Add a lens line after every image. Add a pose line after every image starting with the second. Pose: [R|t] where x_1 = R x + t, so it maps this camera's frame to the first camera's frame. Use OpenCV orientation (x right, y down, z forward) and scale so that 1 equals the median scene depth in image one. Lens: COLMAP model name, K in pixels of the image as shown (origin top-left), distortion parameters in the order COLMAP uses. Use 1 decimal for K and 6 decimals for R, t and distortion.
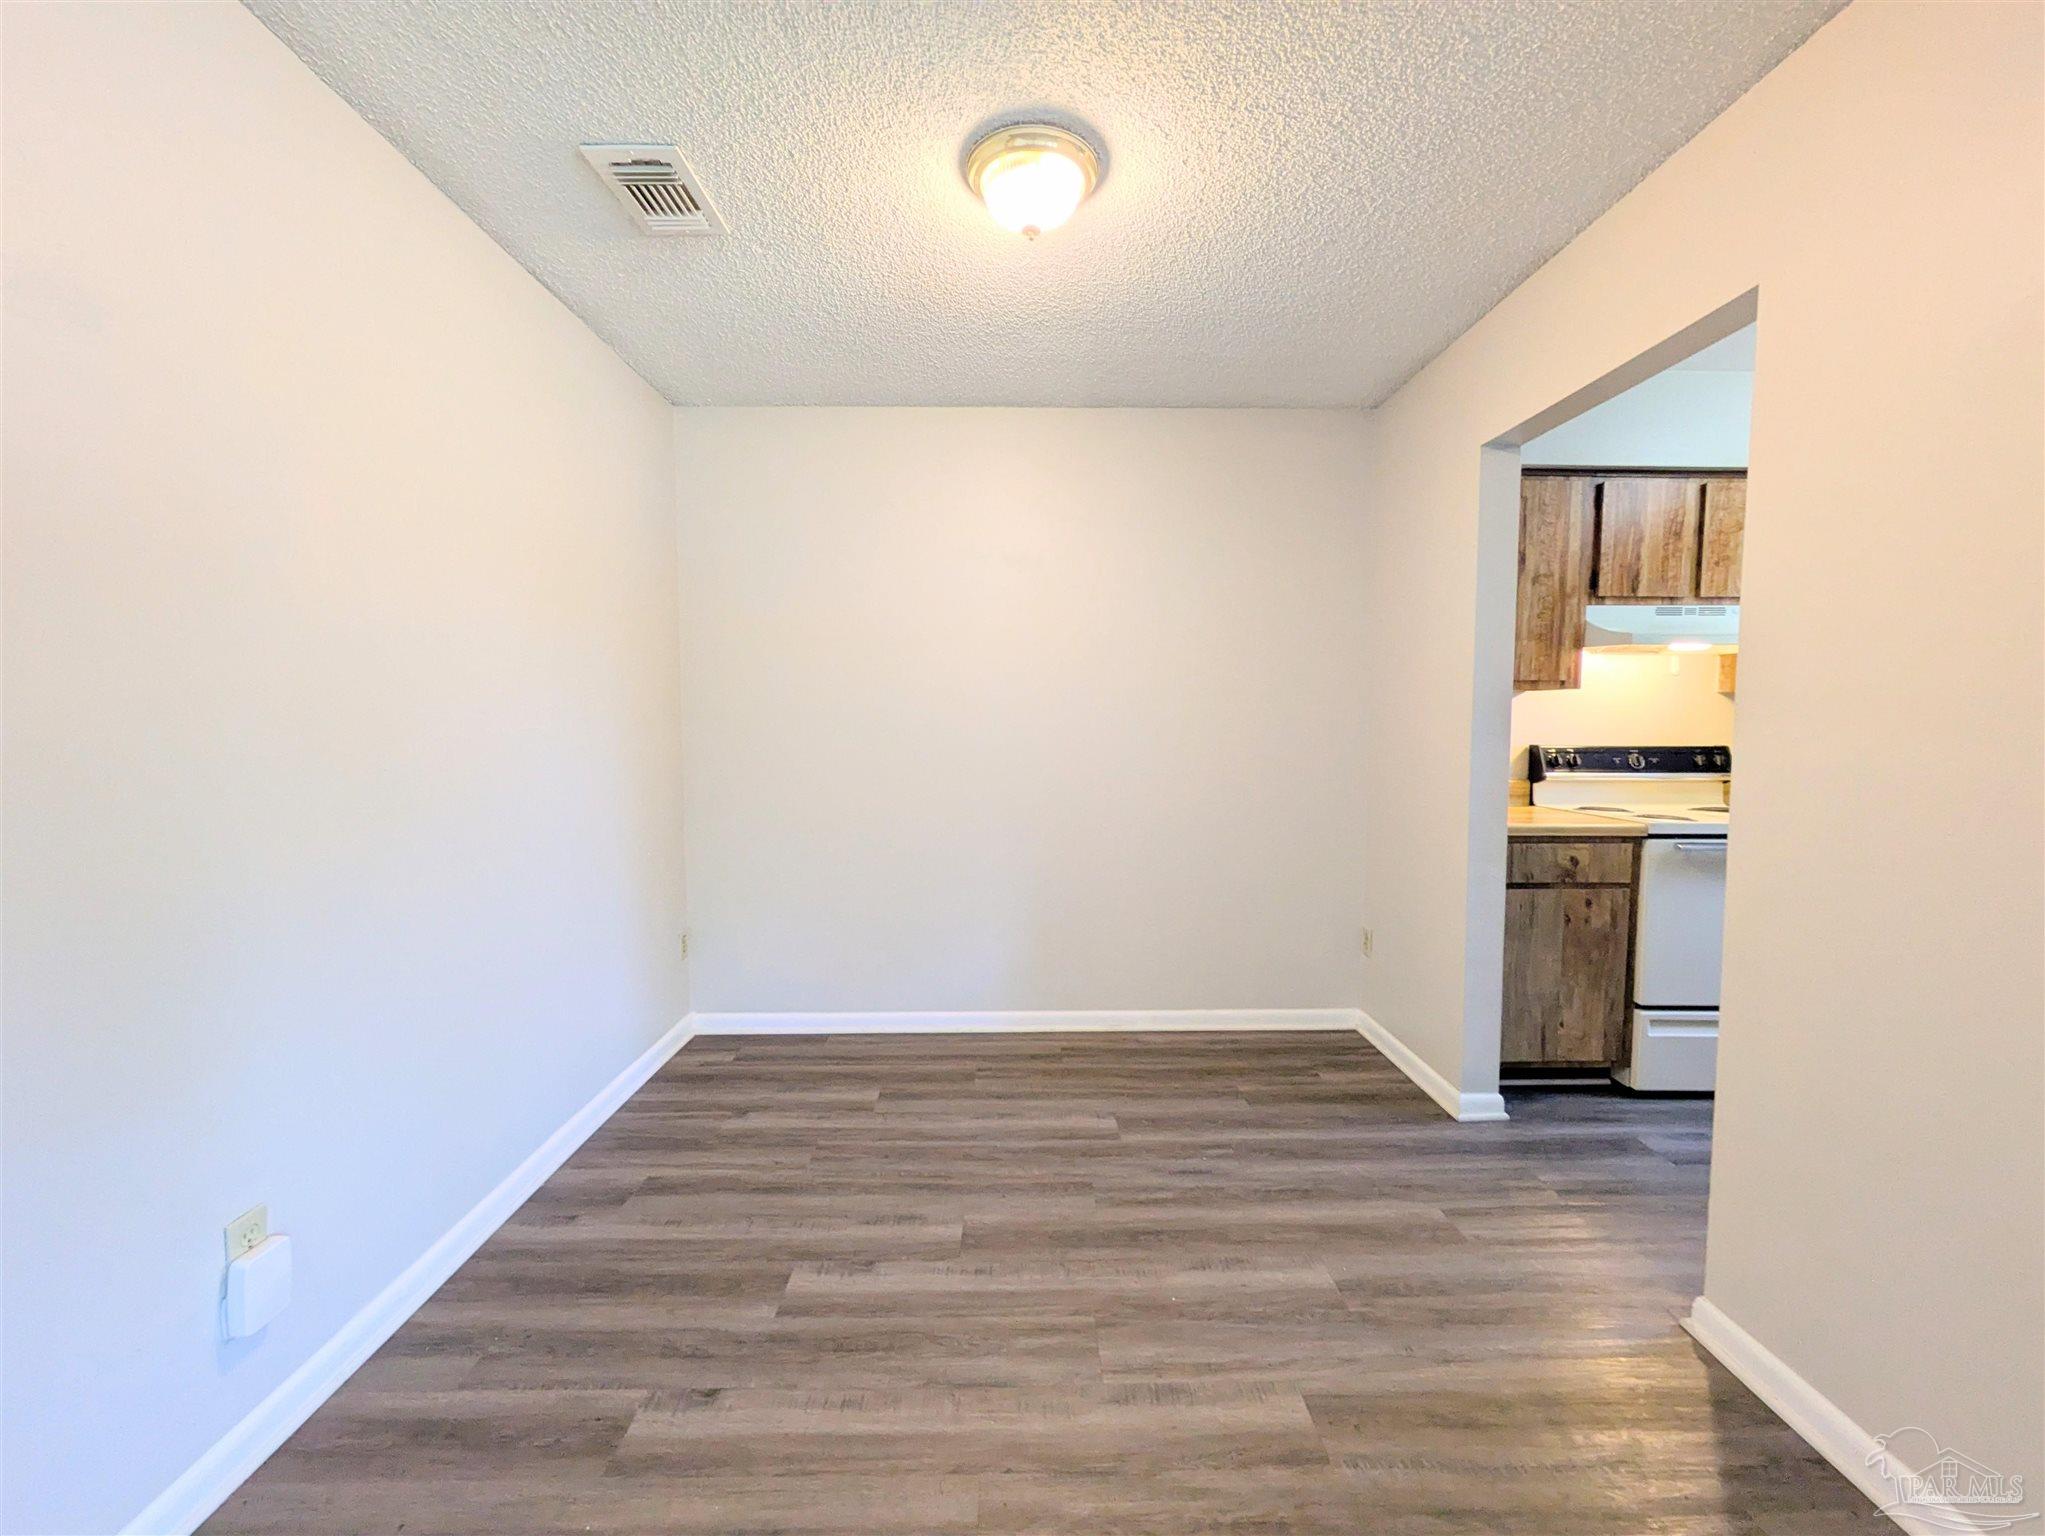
lens RADIAL K [[809.9, 0, 1027.6], [0, 809.9, 771.3], [0, 0, 1]] dist [-0.005561, 0.004202]
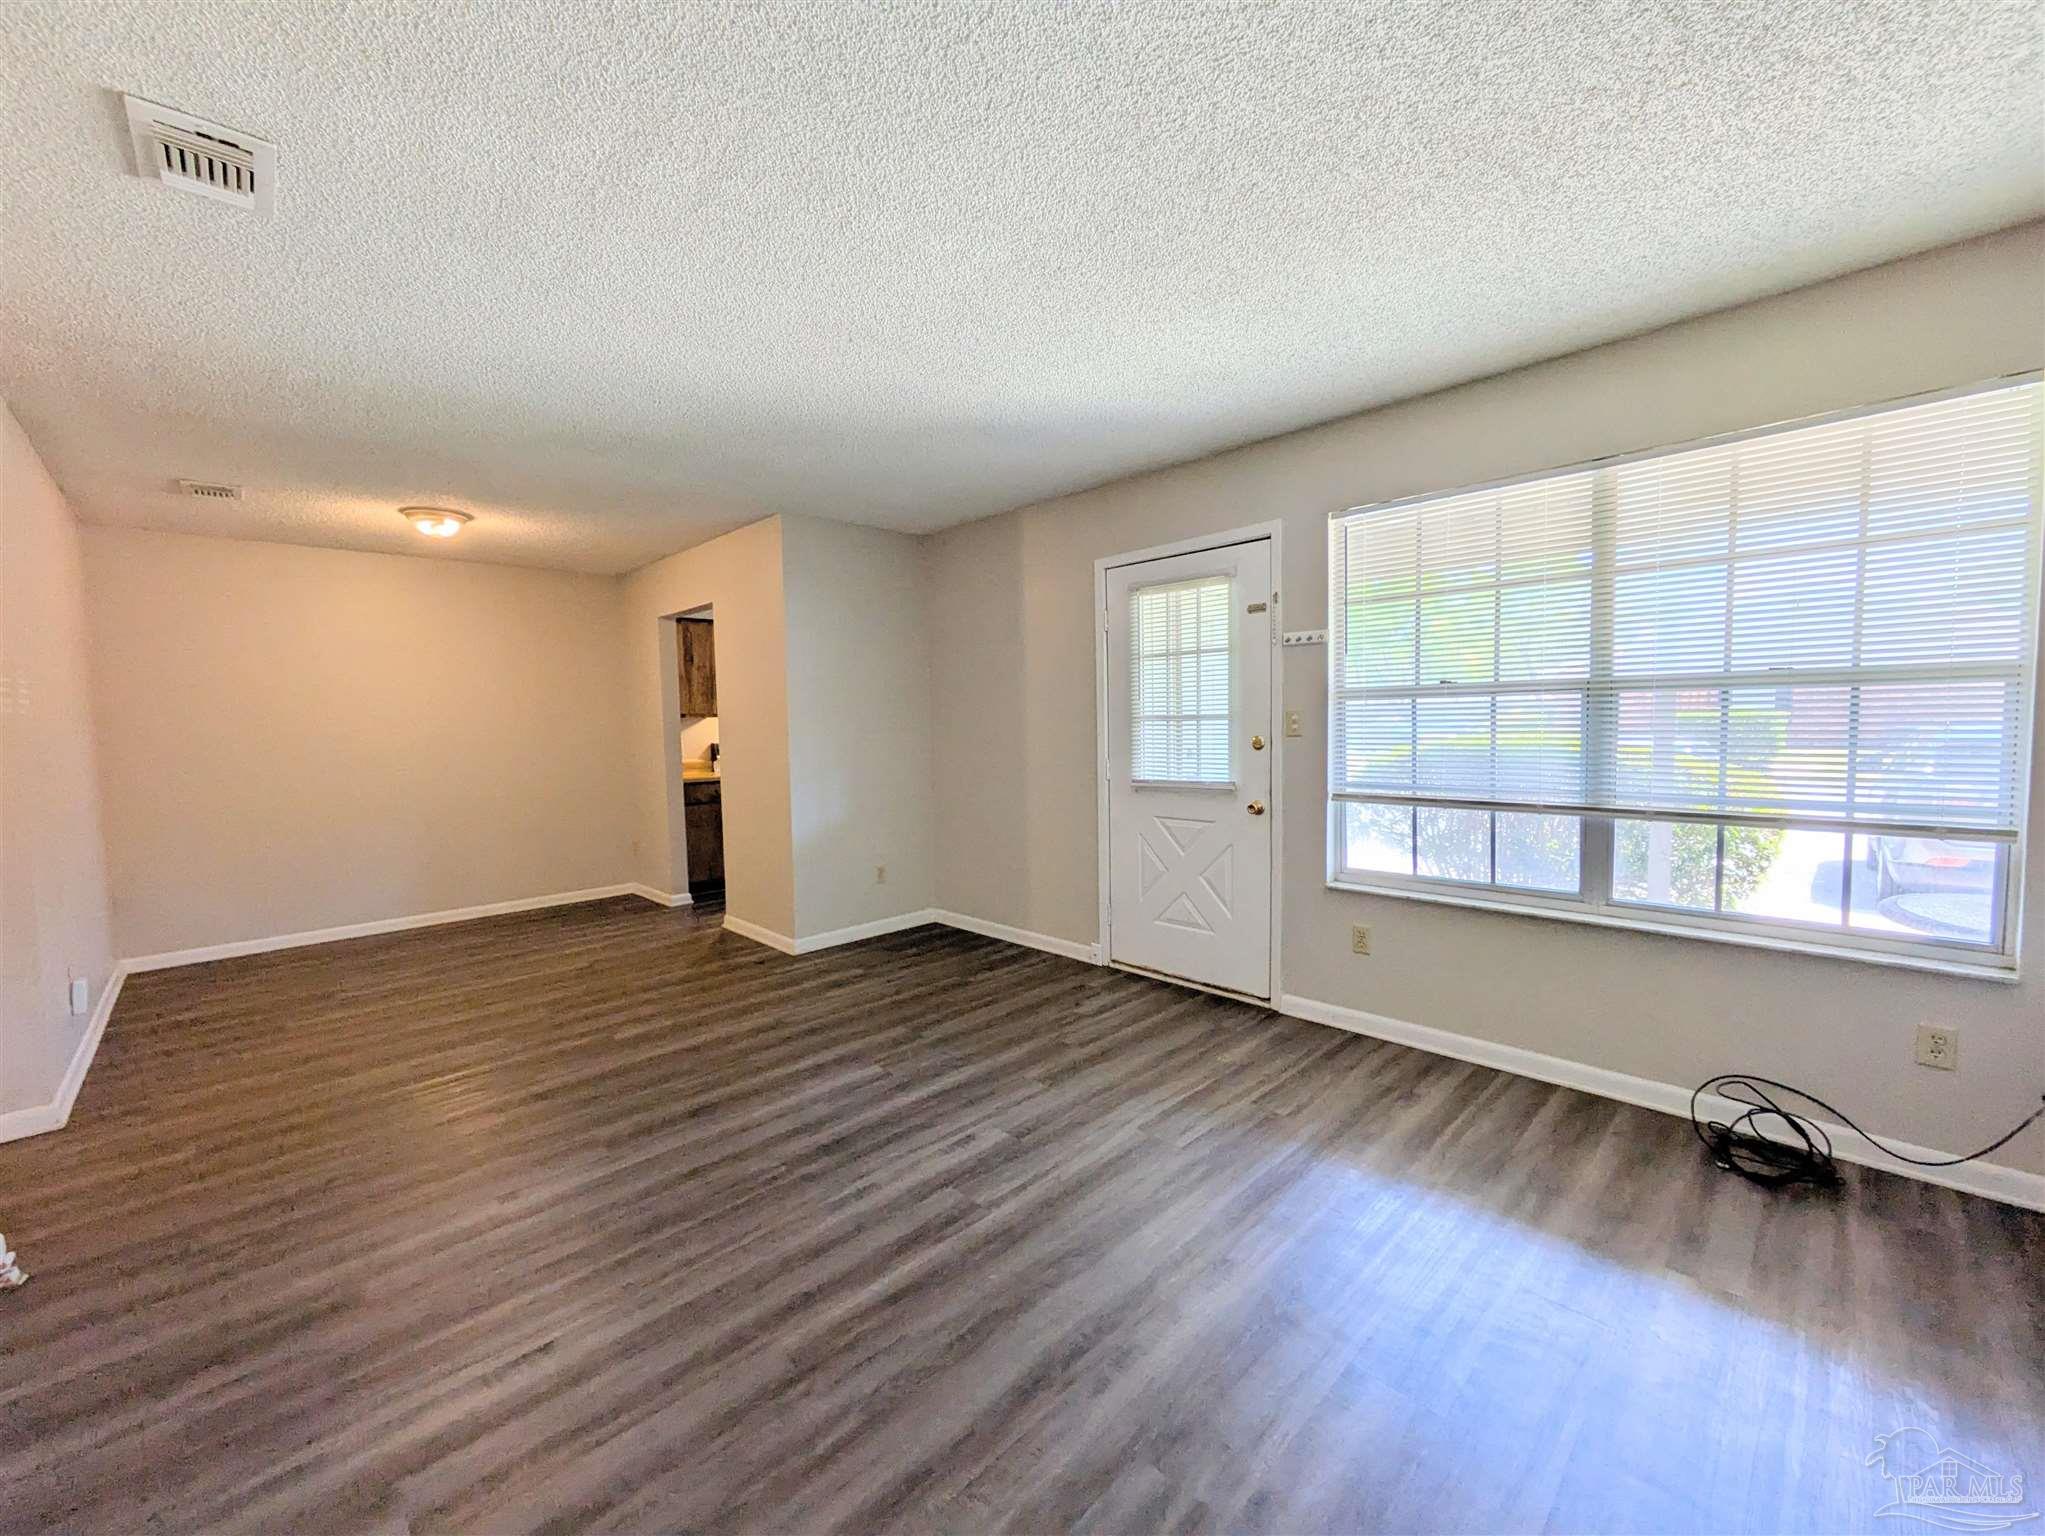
lens RADIAL K [[809.9, 0, 1027.6], [0, 809.9, 771.3], [0, 0, 1]] dist [-0.005561, 0.004202]
pose [[0.723460, -0.058632, 0.687872, -0.278609], [0.065037, 0.997744, 0.016642, 0.069035], [-0.687296, 0.032697, 0.725641, -1.301382]]
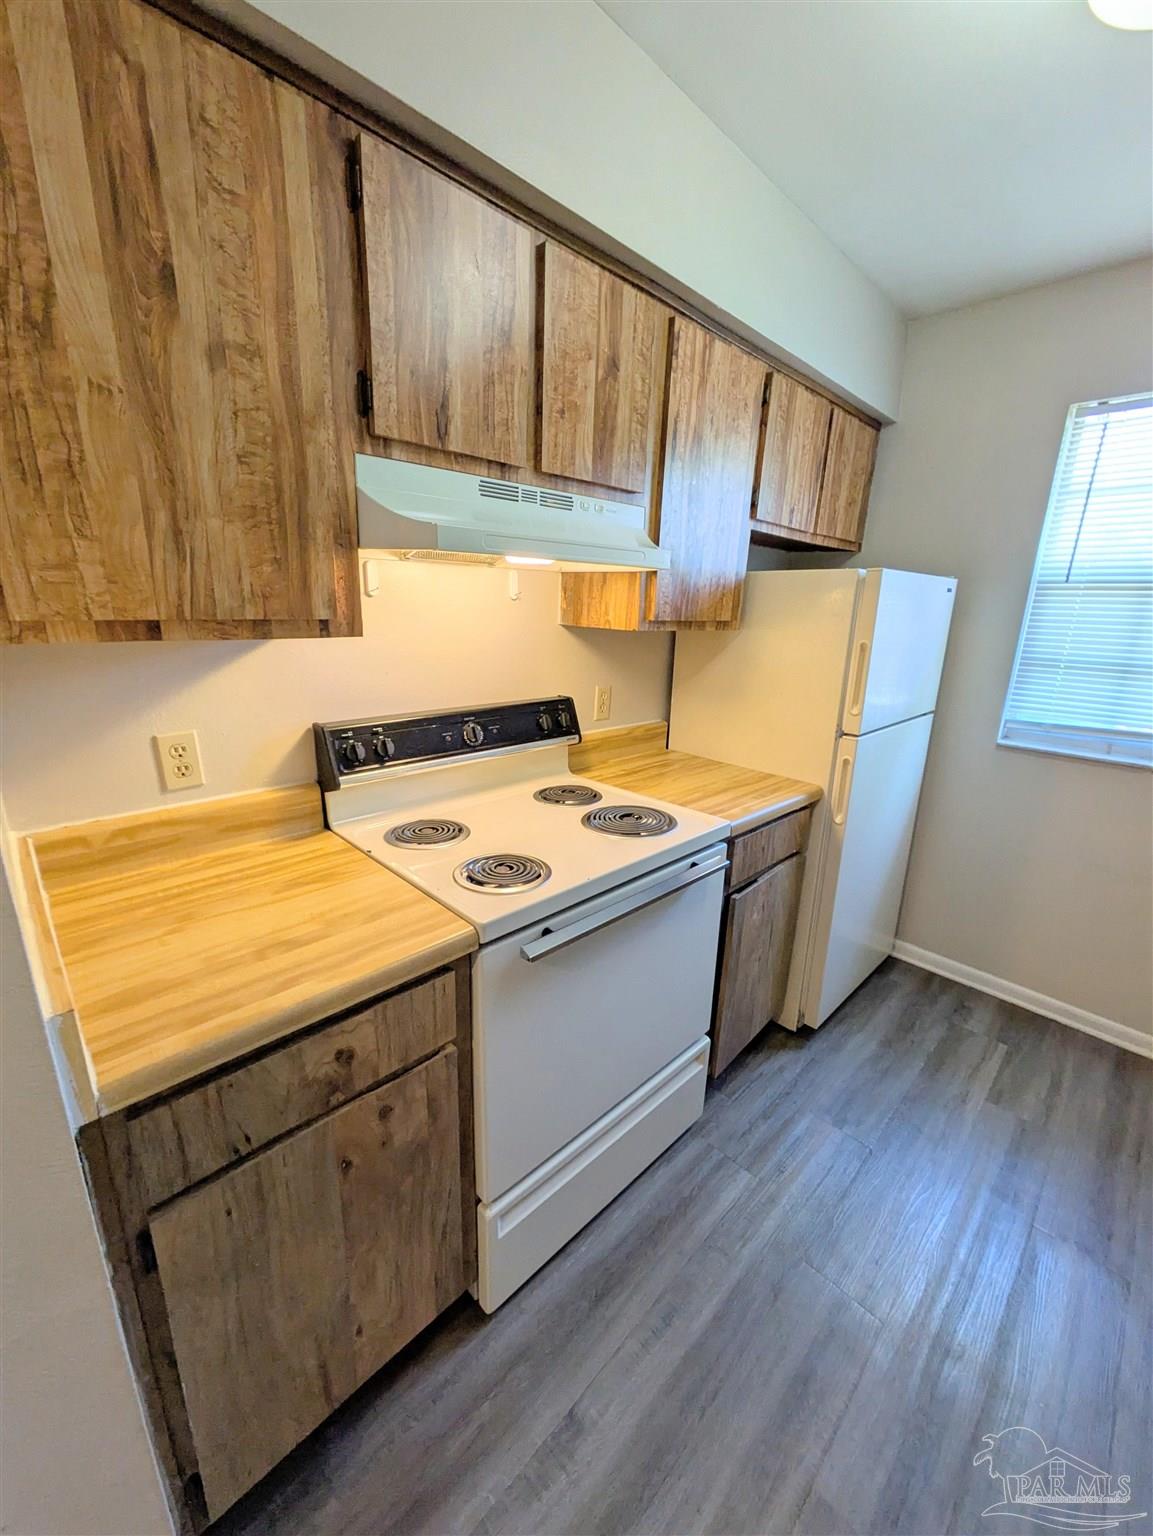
lens RADIAL K [[608.3, 0, 575.7], [0, 608.3, 773.3], [0, 0, 1]] dist [-0.005561, 0.004202]
pose [[0.725659, -0.170912, 0.666489, 0.558672], [0.014392, 0.972216, 0.233641, -0.113990], [-0.687904, -0.159952, 0.707958, 0.684240]]
